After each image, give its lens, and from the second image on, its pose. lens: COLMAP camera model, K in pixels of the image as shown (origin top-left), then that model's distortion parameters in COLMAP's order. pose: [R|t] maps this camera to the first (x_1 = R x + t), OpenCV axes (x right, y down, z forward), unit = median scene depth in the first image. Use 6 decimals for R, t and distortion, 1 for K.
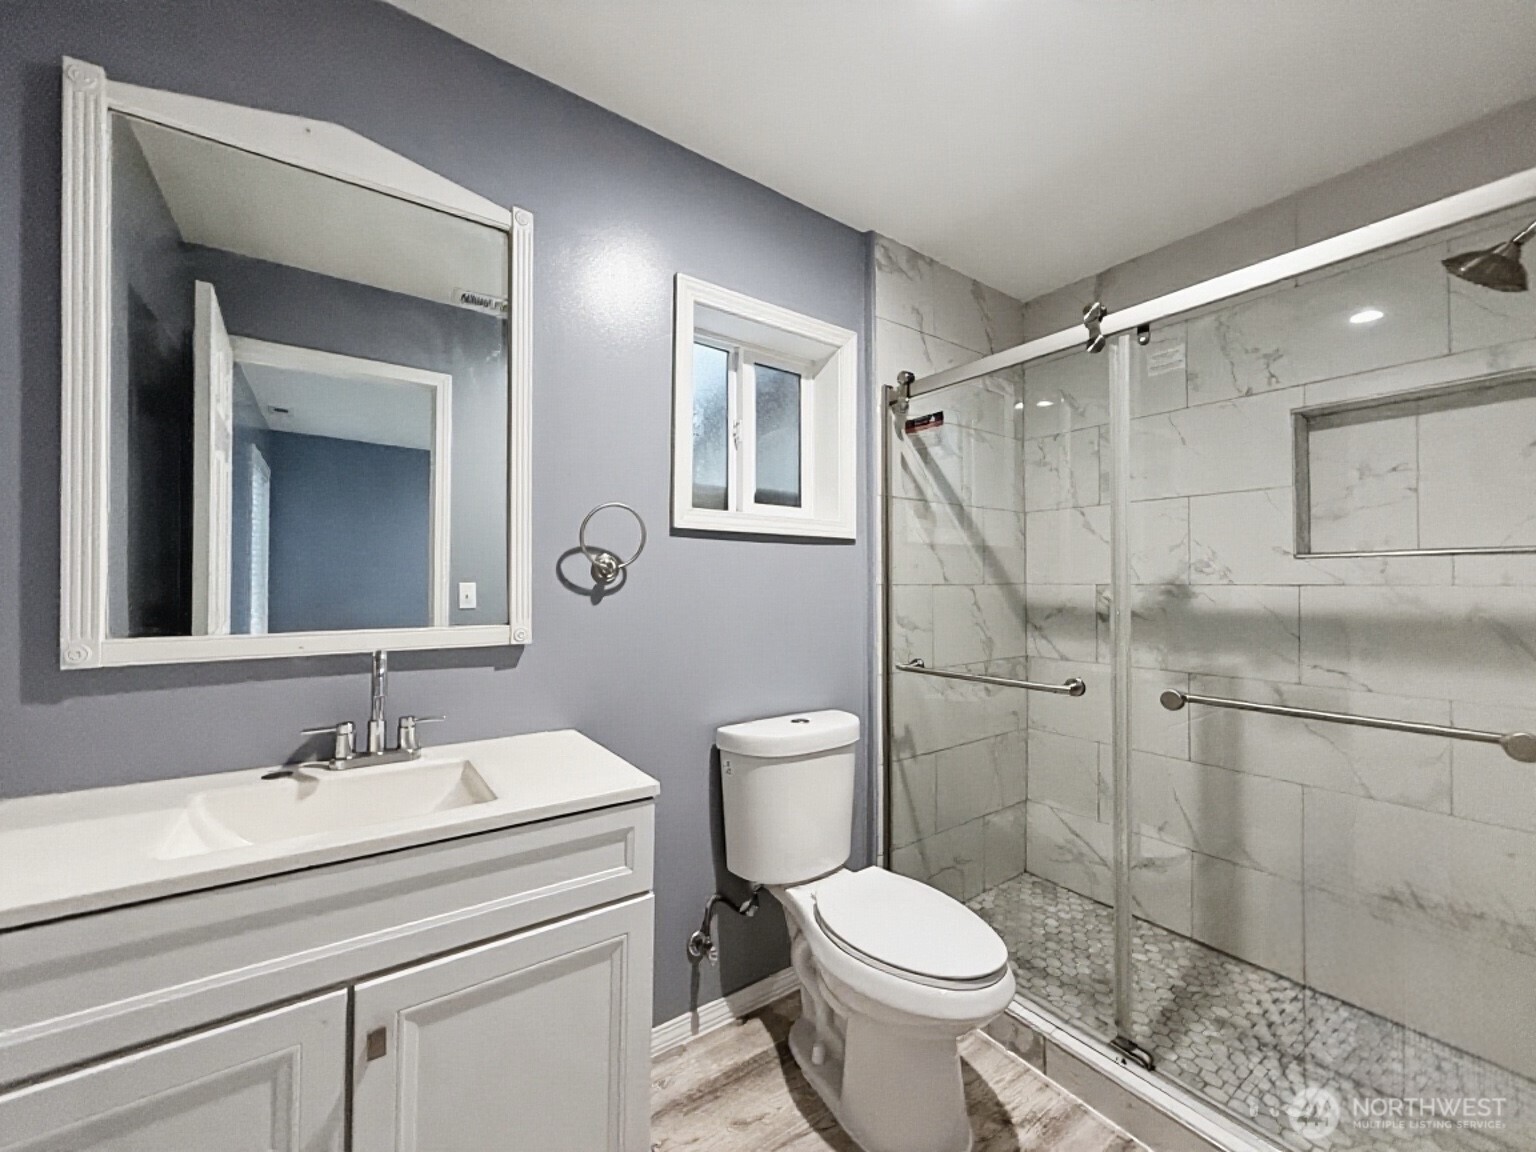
lens RADIAL K [[611.2, 0, 765.0], [0, 611.2, 577.2], [0, 0, 1]] dist [0.000039, -0.000066]
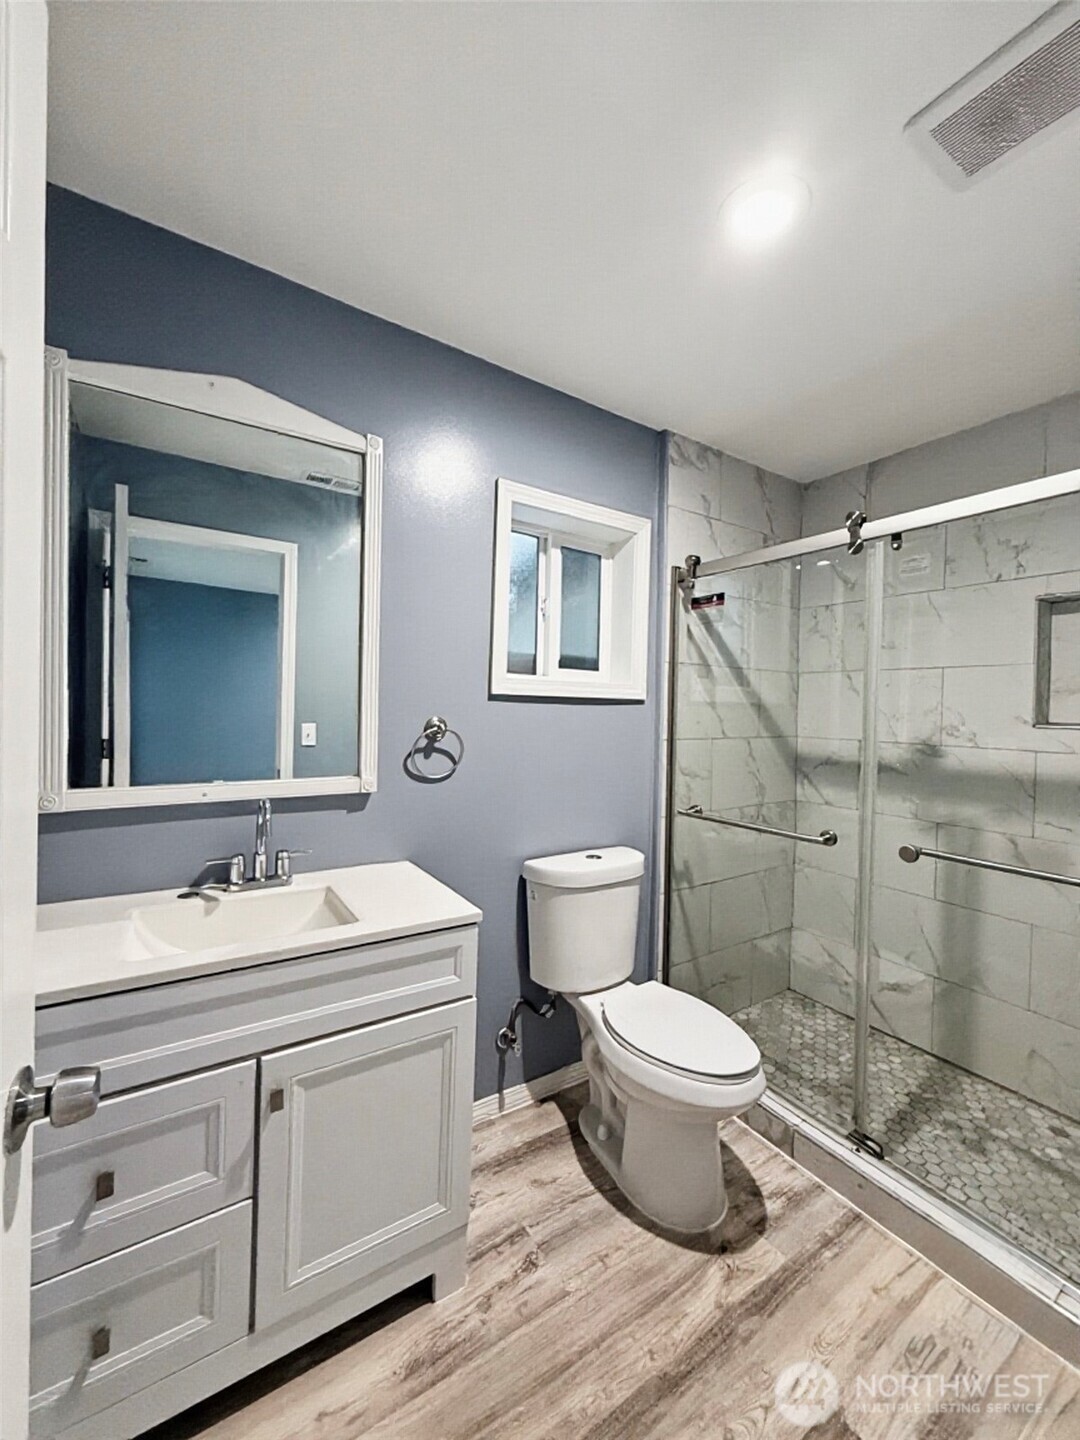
lens RADIAL K [[573.0, 0, 538.5], [0, 573.0, 716.5], [0, 0, 1]] dist [0.000039, -0.000066]
pose [[0.998974, 0.021906, -0.039629, -0.010862], [-0.020938, 0.999476, 0.024669, -0.058681], [0.040149, -0.023813, 0.998910, -0.101294]]
